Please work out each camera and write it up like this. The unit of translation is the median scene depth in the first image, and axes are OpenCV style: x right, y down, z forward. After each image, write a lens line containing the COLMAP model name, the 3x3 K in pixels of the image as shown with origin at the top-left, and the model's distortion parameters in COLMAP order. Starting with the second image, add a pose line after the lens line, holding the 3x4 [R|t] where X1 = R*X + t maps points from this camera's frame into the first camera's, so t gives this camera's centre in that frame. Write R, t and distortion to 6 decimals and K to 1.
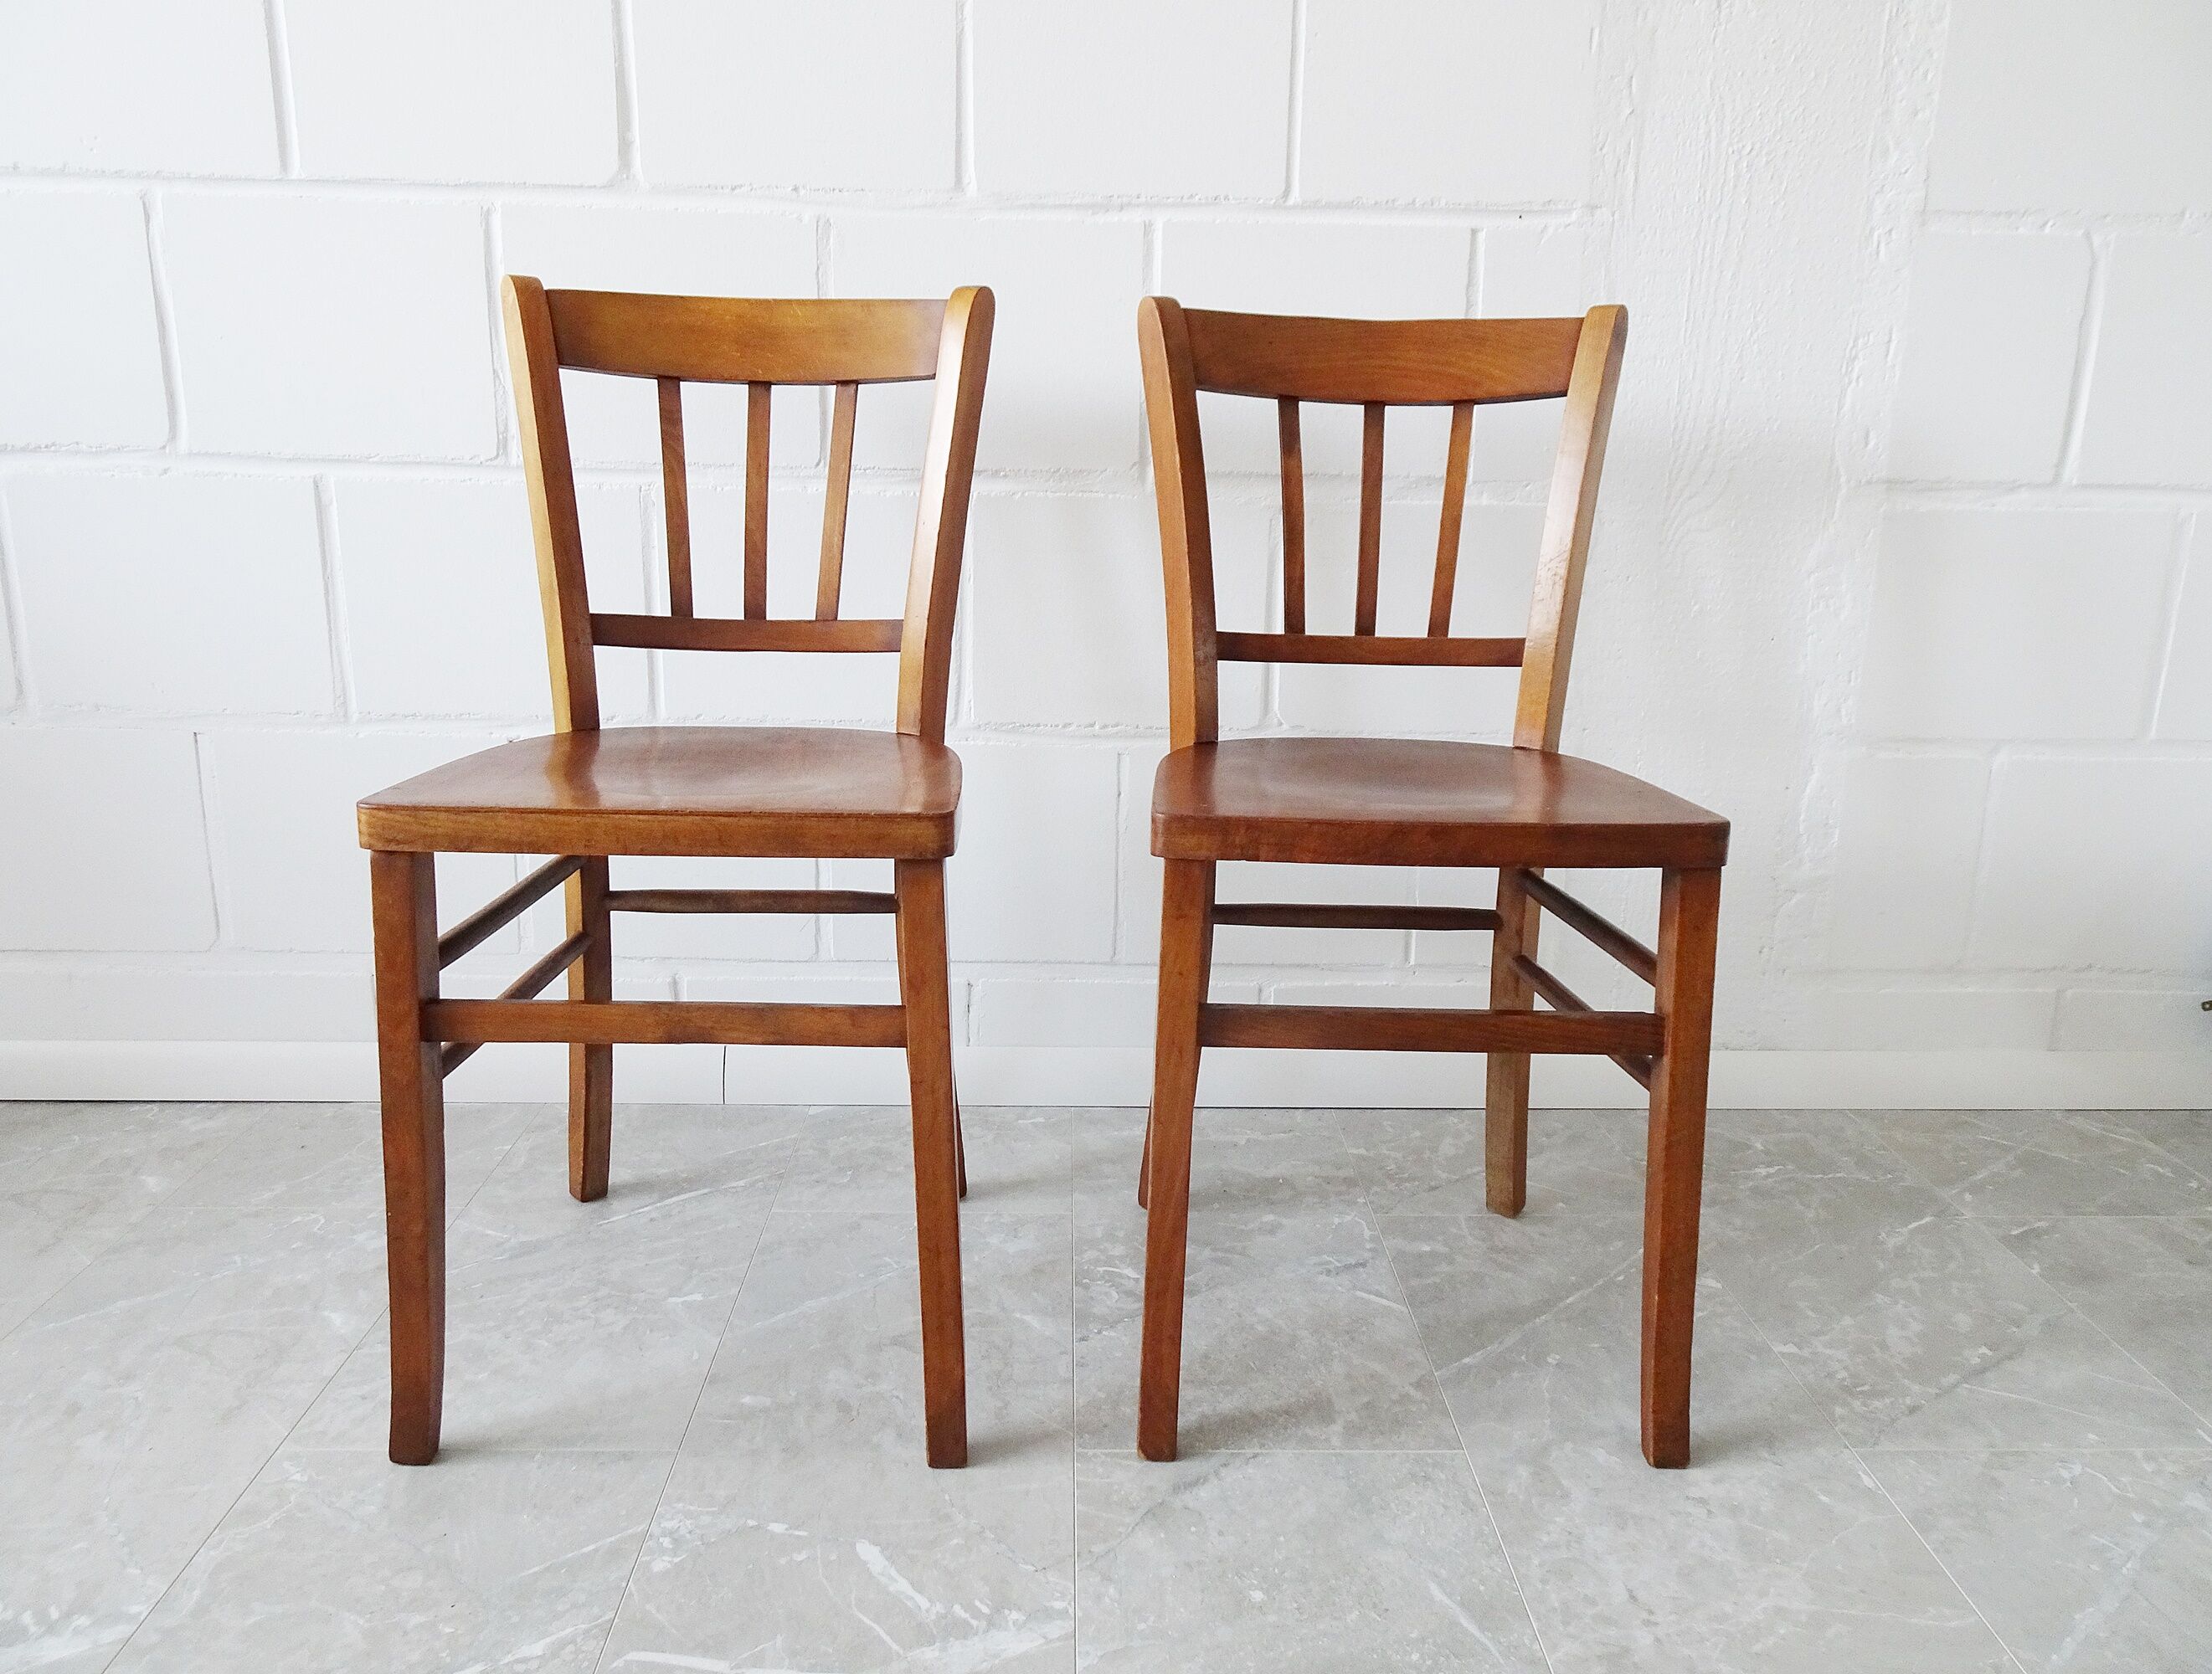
lens RADIAL K [[1589.1, 0, 1101.5], [0, 1589.1, 828.4], [0, 0, 1]] dist [0.005927, 0.002621]
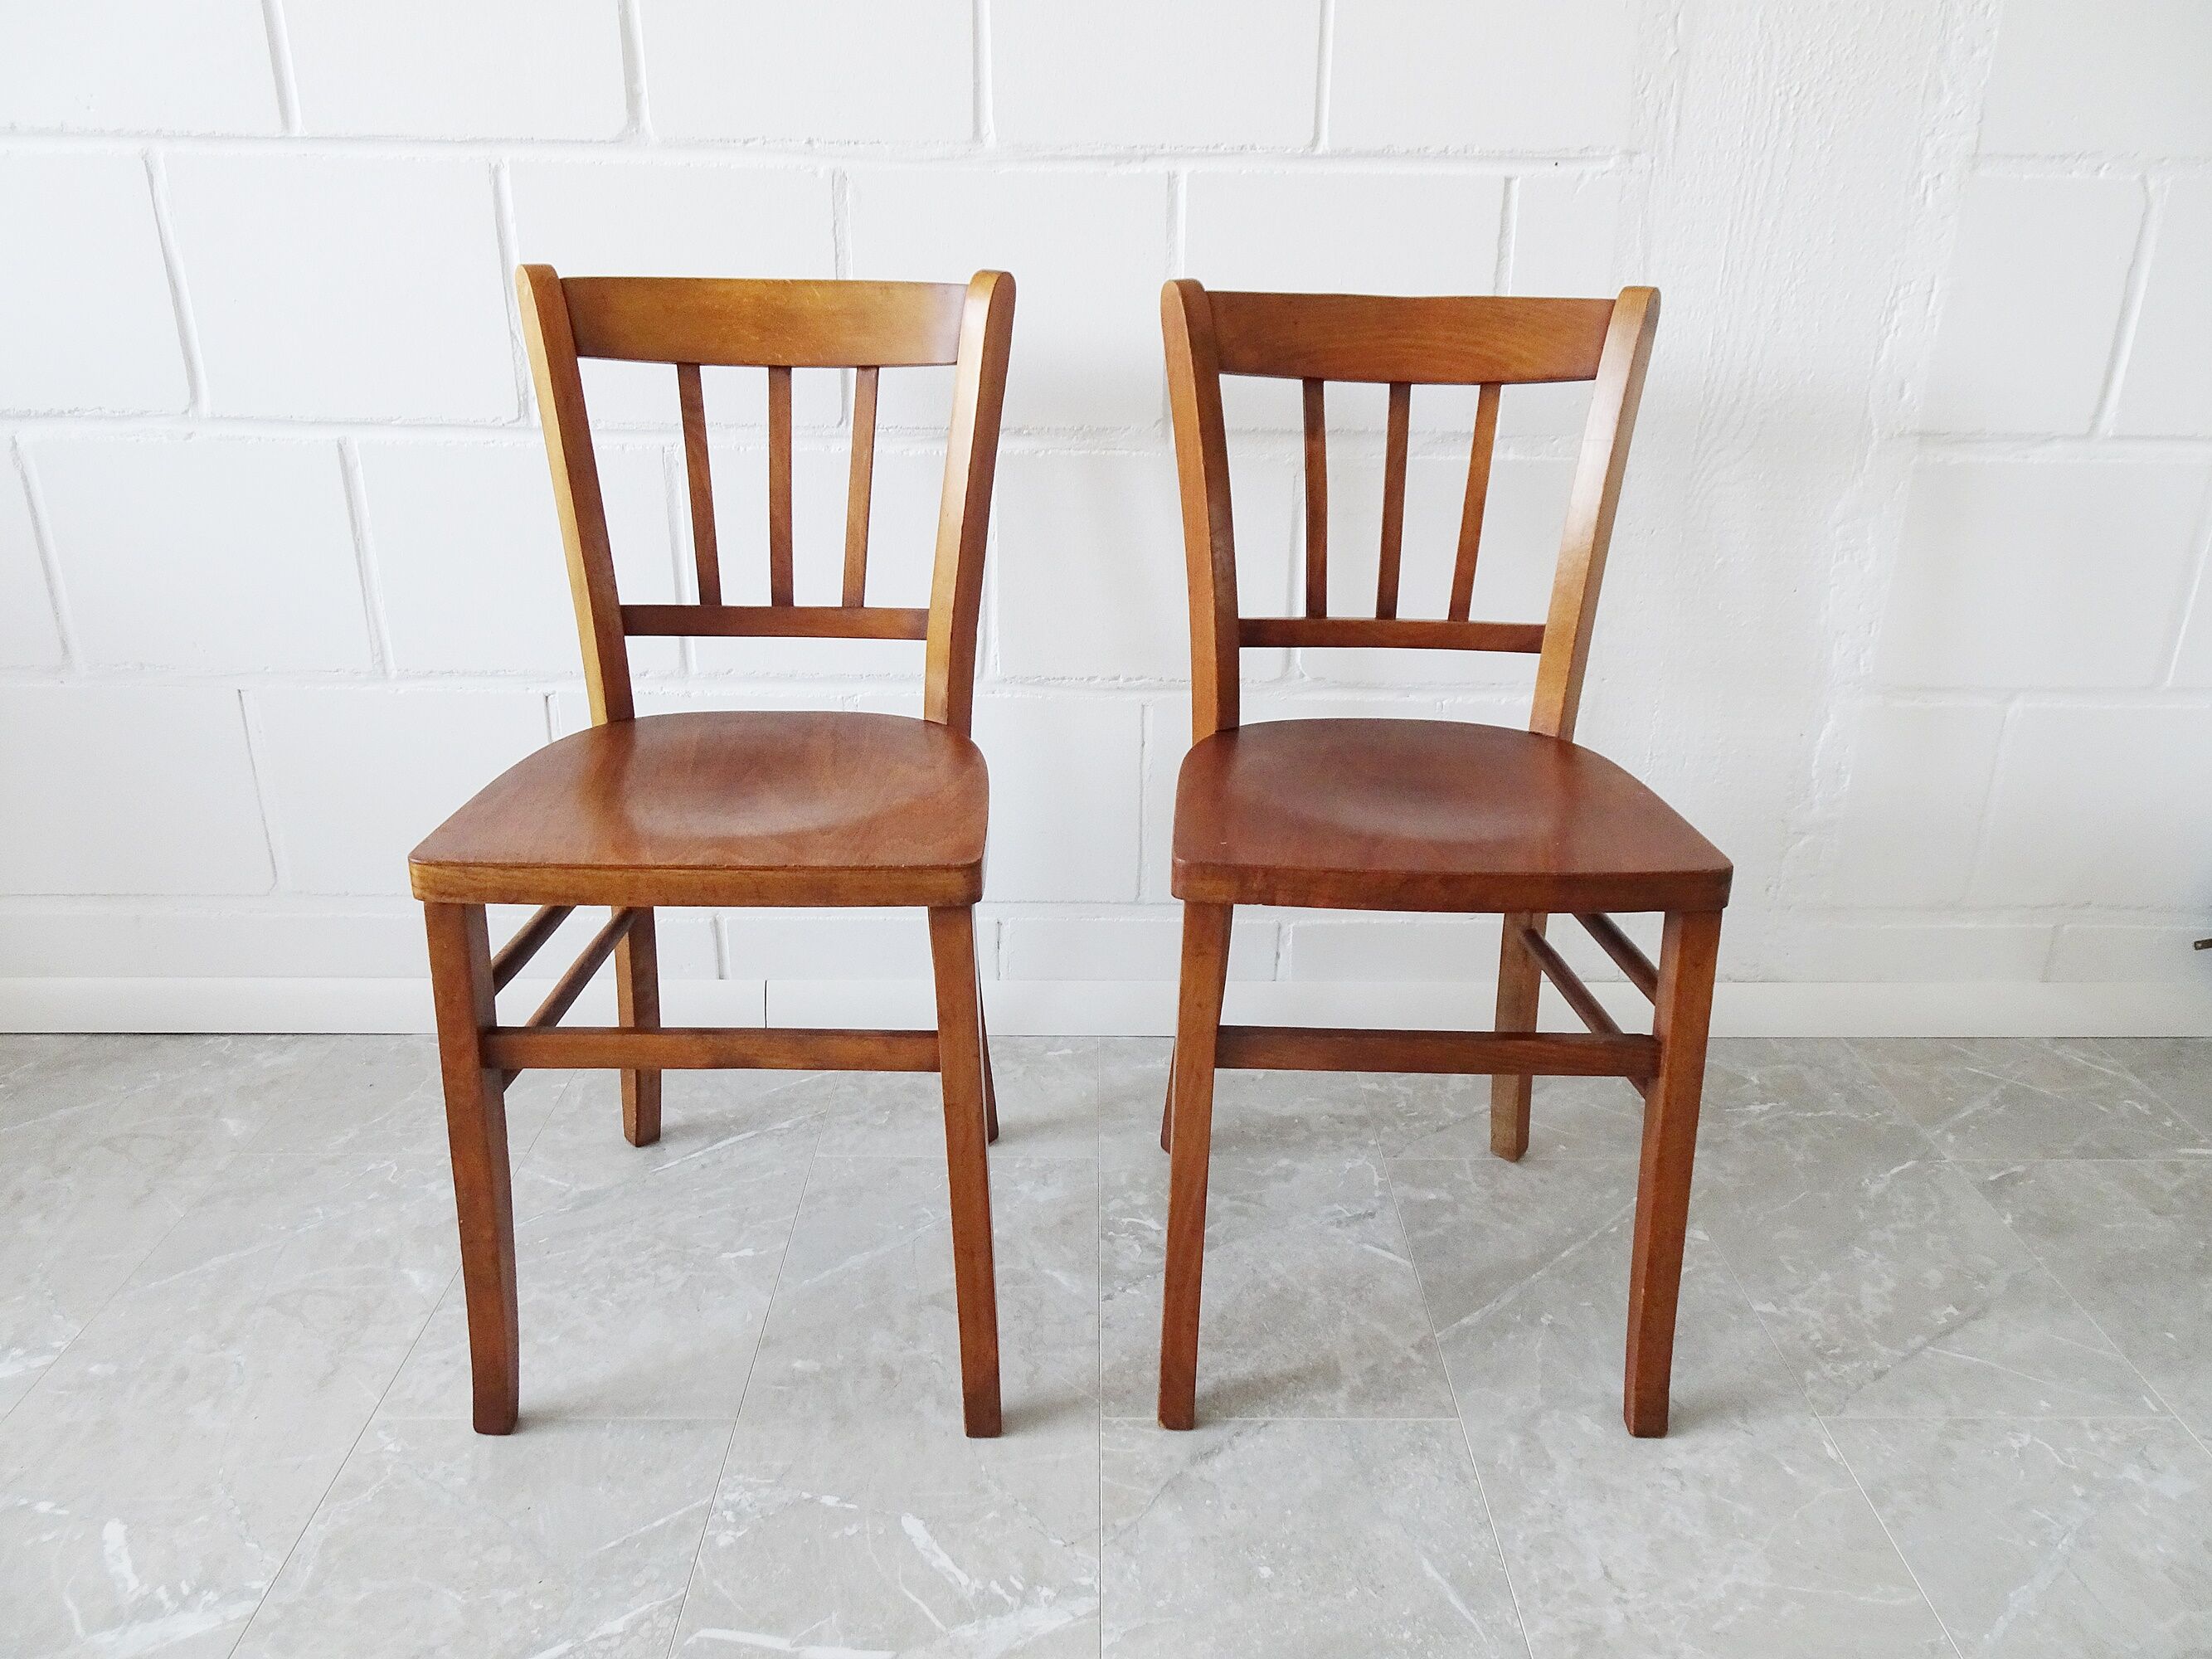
lens RADIAL K [[1569.3, 0, 1111.9], [0, 1569.3, 823.5], [0, 0, 1]] dist [0.008910, -0.001647]
pose [[0.999932, -0.001179, -0.011616, 0.003417], [0.002742, 0.990776, 0.135481, -0.130661], [0.011349, -0.135503, 0.990712, -0.007291]]
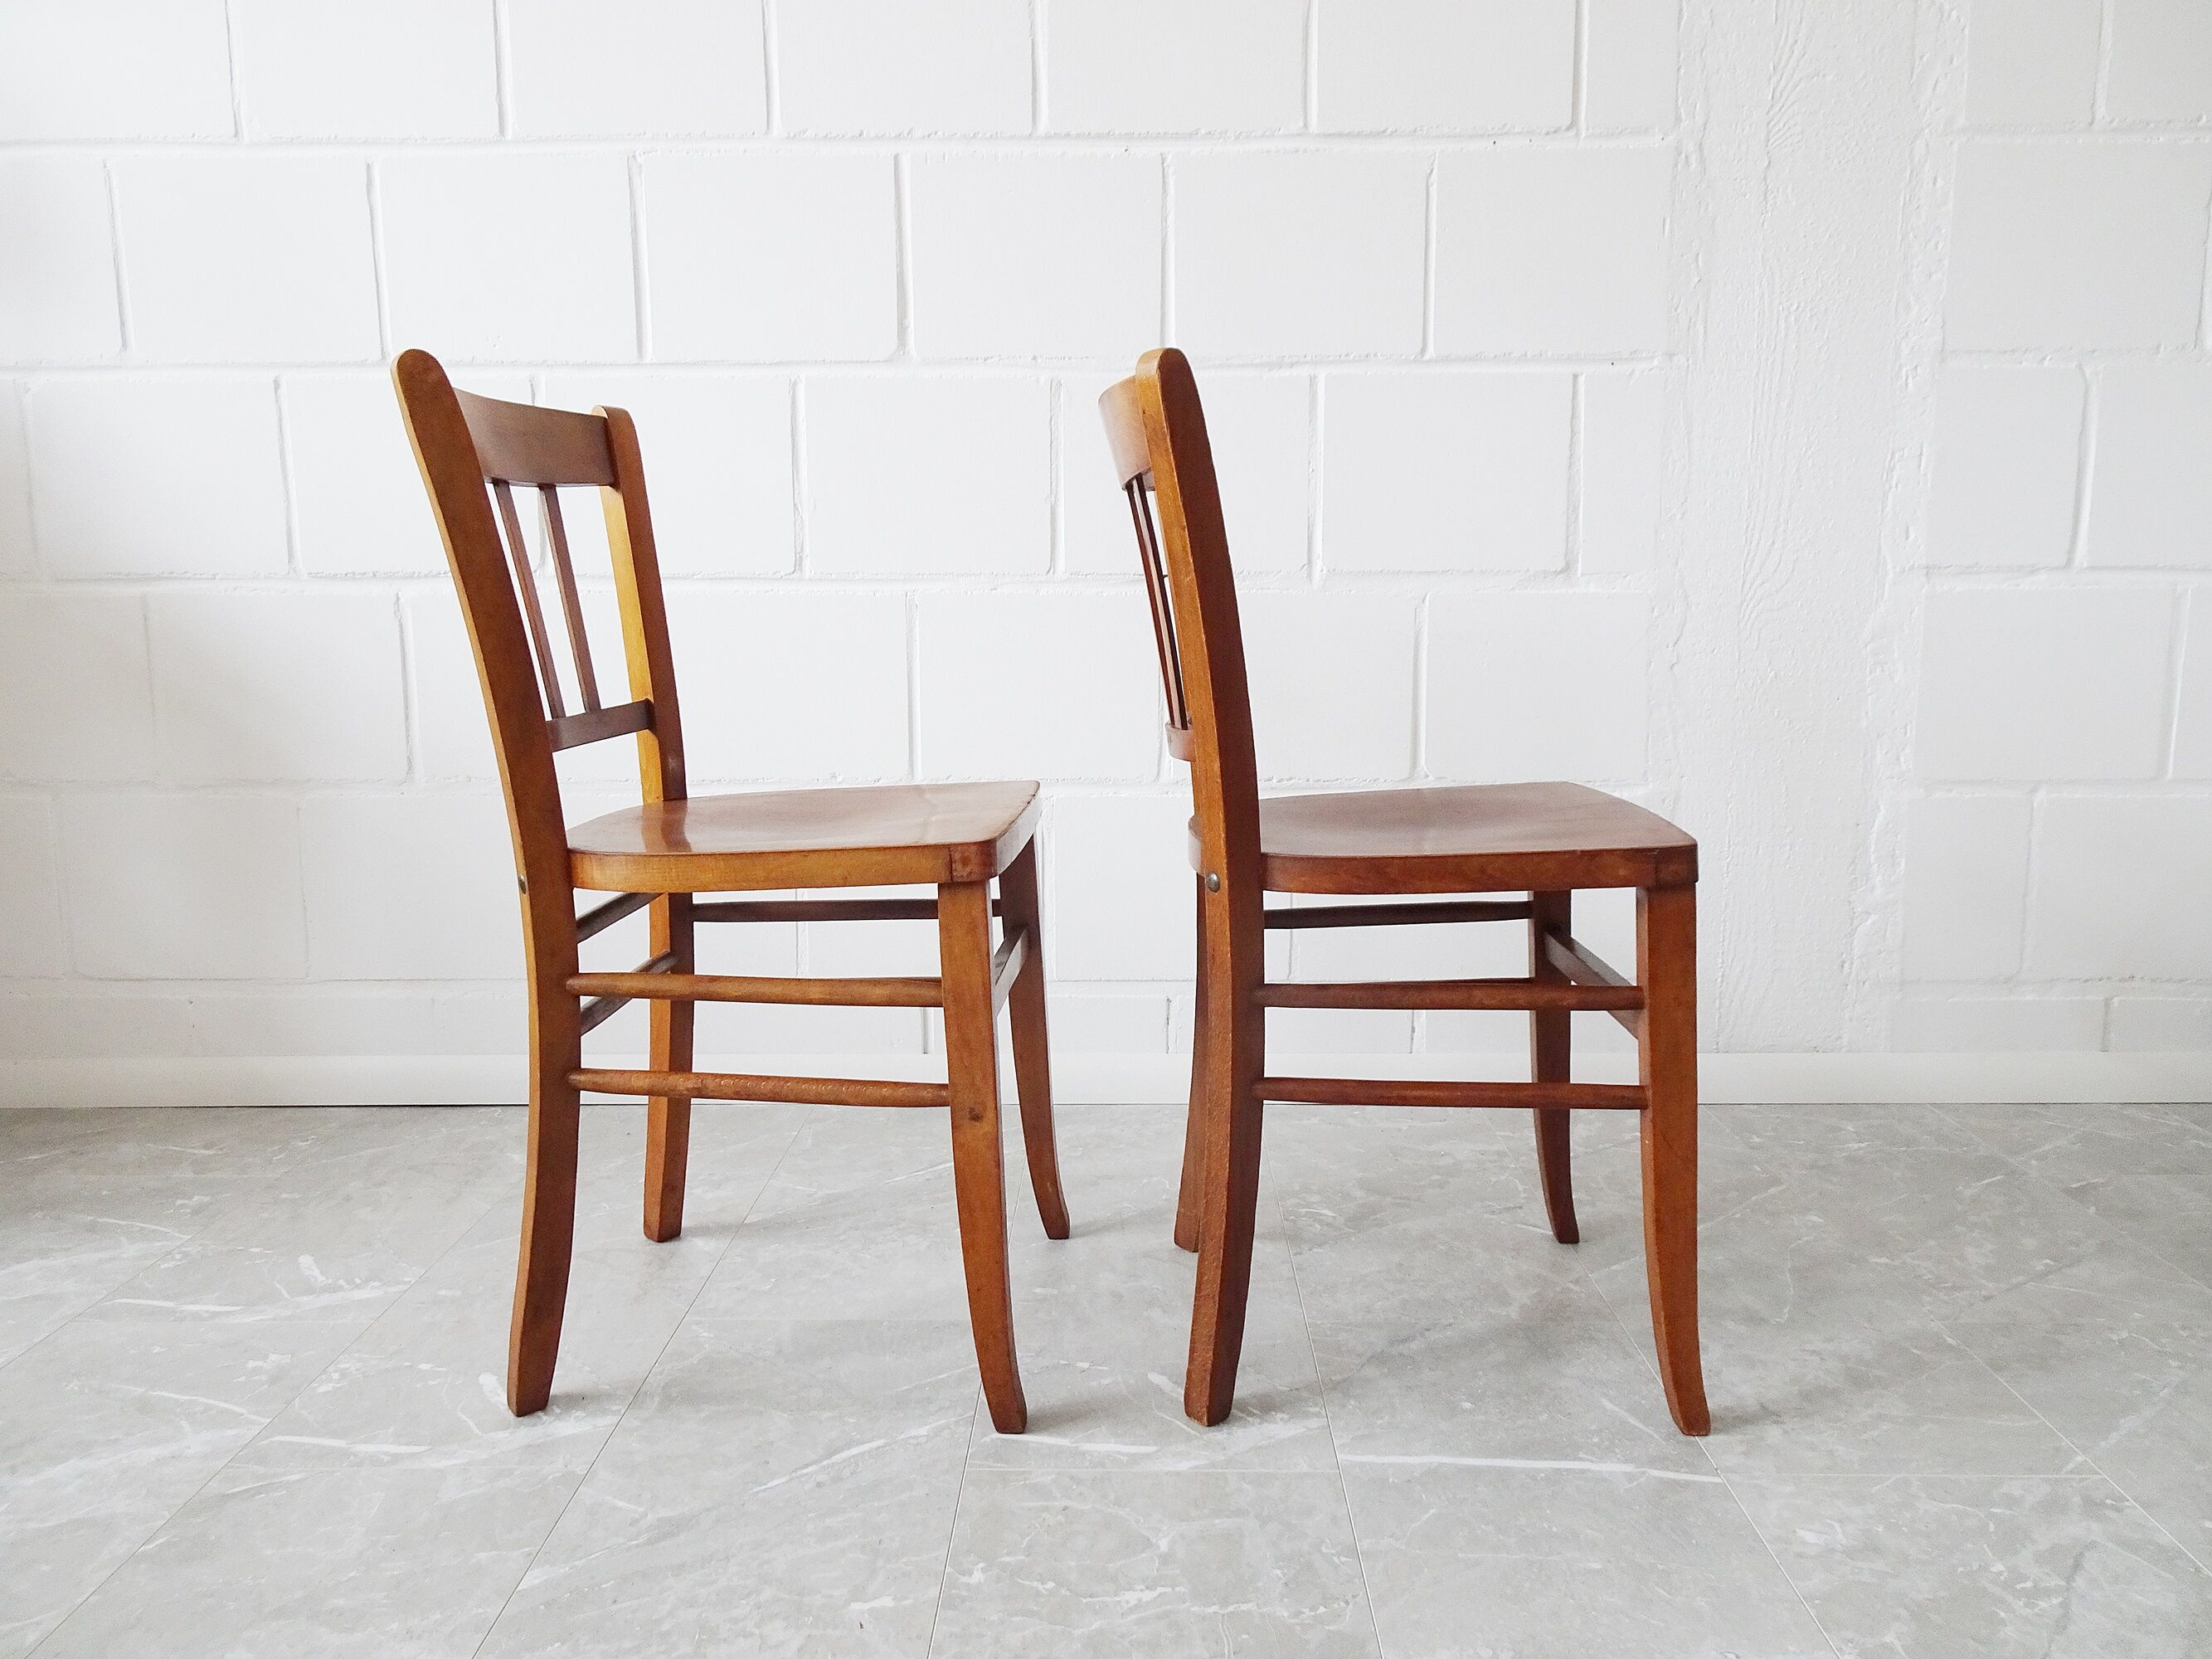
lens RADIAL K [[1569.3, 0, 1111.8], [0, 1569.3, 826.6], [0, 0, 1]] dist [0.008910, -0.001647]
pose [[0.999071, -0.015805, -0.040079, -0.094792], [0.011987, 0.995523, -0.093757, 0.096755], [0.041382, 0.093190, 0.994788, -0.230861]]
